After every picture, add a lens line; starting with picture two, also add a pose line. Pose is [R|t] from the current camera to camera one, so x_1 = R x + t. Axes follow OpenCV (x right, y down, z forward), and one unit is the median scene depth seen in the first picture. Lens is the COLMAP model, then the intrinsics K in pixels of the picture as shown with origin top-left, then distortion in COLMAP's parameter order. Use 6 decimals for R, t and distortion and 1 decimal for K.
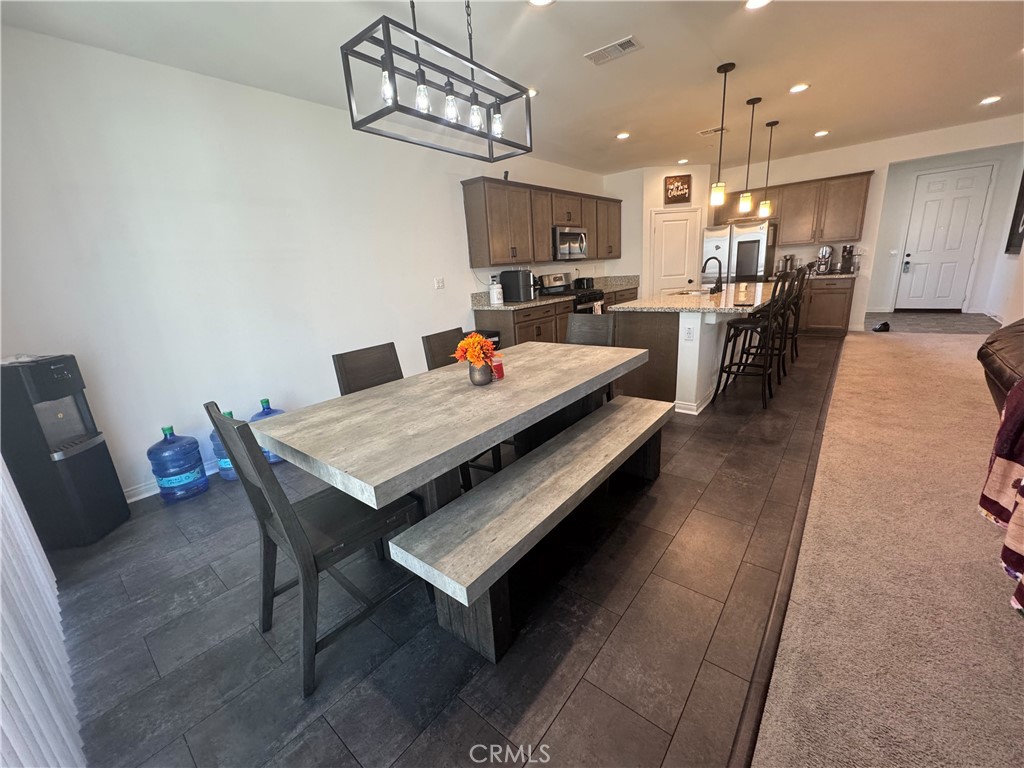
lens RADIAL K [[409.6, 0, 512.0], [0, 409.6, 384.0], [0, 0, 1]] dist [-0.006239, 0.000308]
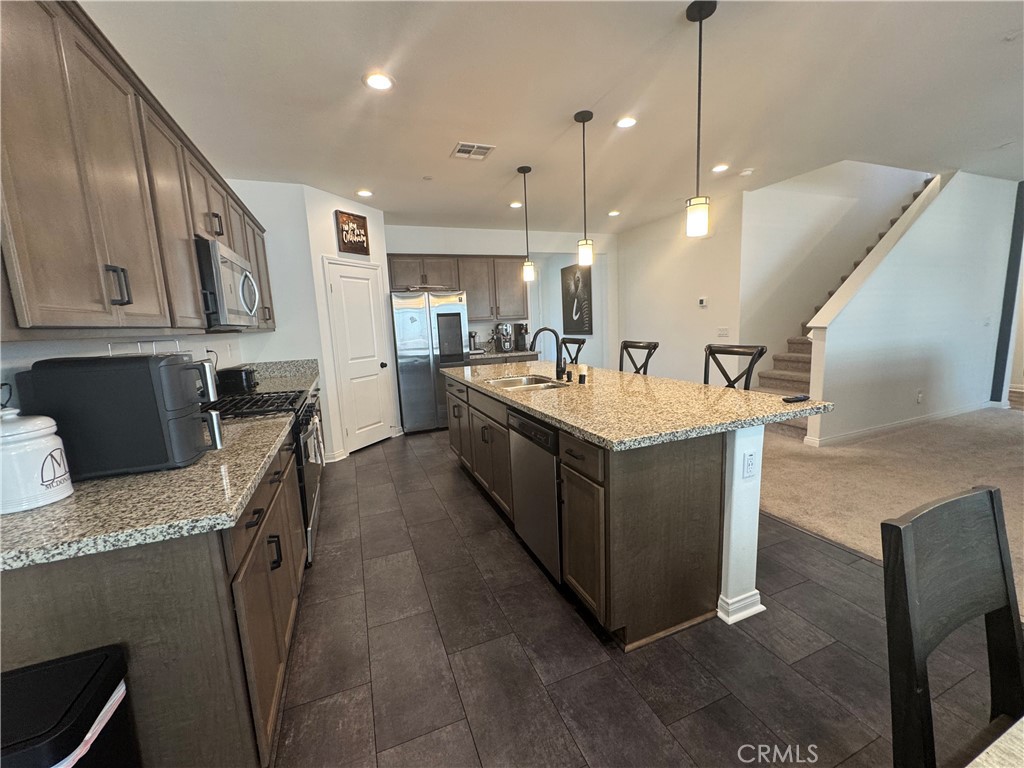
lens RADIAL K [[409.6, 0, 512.0], [0, 409.6, 384.0], [0, 0, 1]] dist [-0.006239, 0.000308]
pose [[0.479355, -0.084743, 0.873520, -0.099720], [0.245920, 0.968423, -0.041002, -0.187285], [-0.842462, 0.234470, 0.485058, 0.662536]]
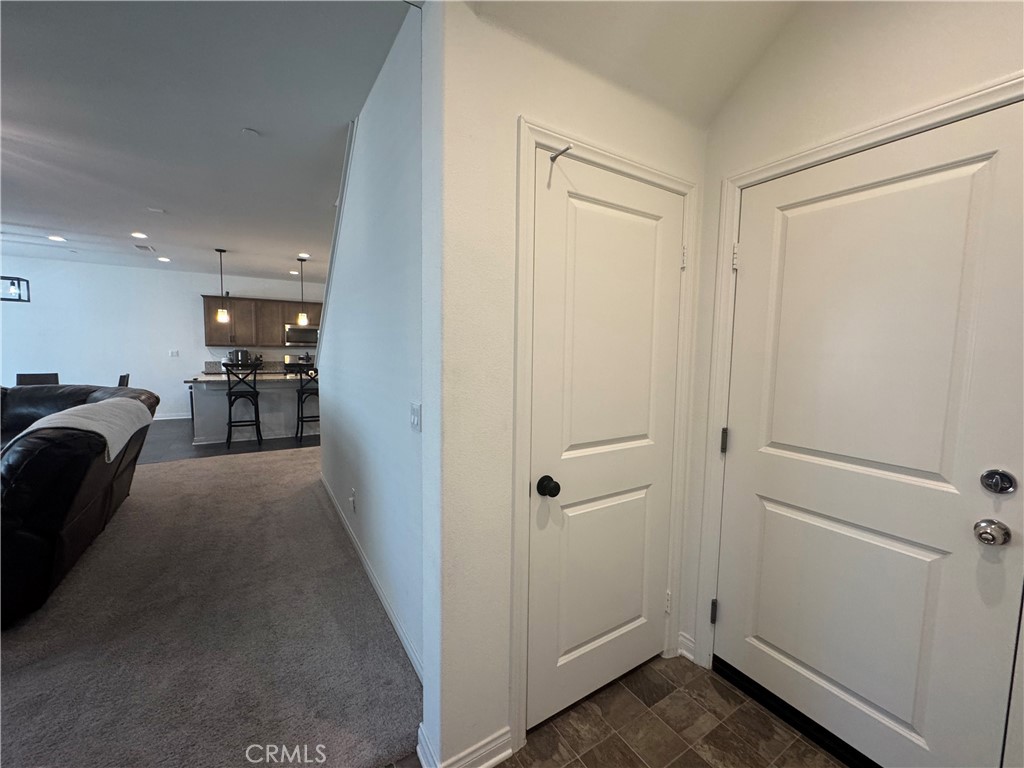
lens RADIAL K [[409.6, 0, 512.0], [0, 409.6, 384.0], [0, 0, 1]] dist [-0.006239, 0.000308]
pose [[0.946084, 0.108590, -0.305177, 1.457132], [-0.162129, 0.974375, -0.155910, -0.078068], [0.280426, 0.196982, 0.939446, -0.134428]]
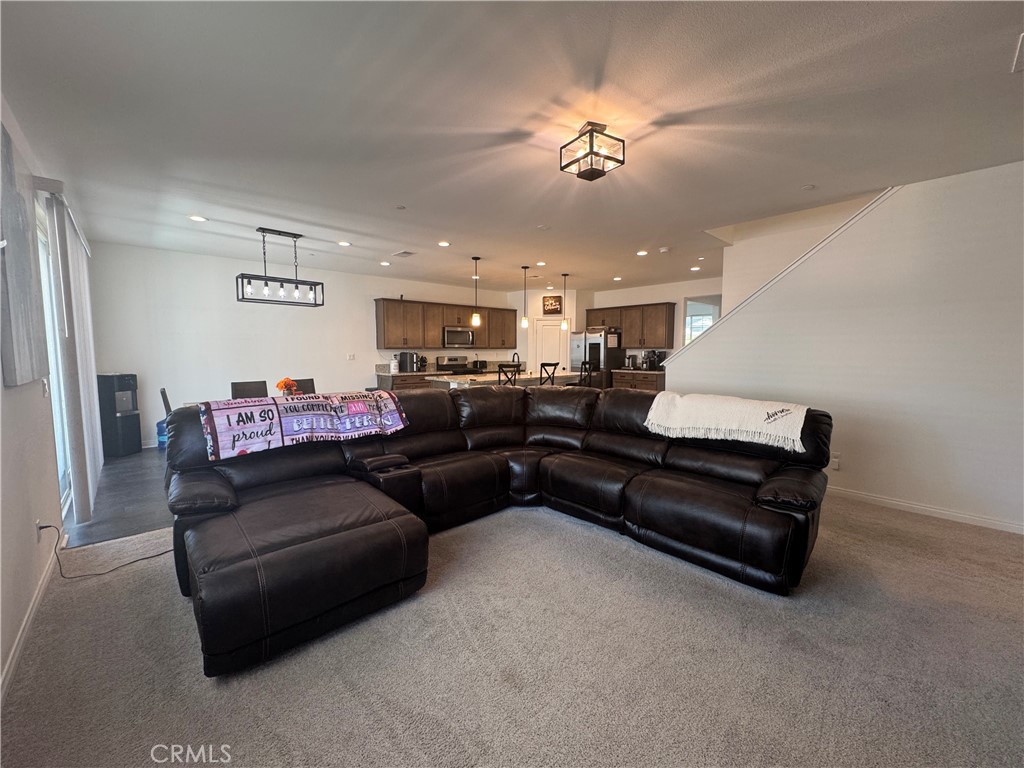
lens RADIAL K [[409.6, 0, 512.0], [0, 409.6, 384.0], [0, 0, 1]] dist [-0.006239, 0.000308]
pose [[0.989123, 0.077996, -0.124709, 0.603694], [-0.099734, 0.978806, -0.178862, 0.082434], [0.108115, 0.189355, 0.975939, -0.465216]]
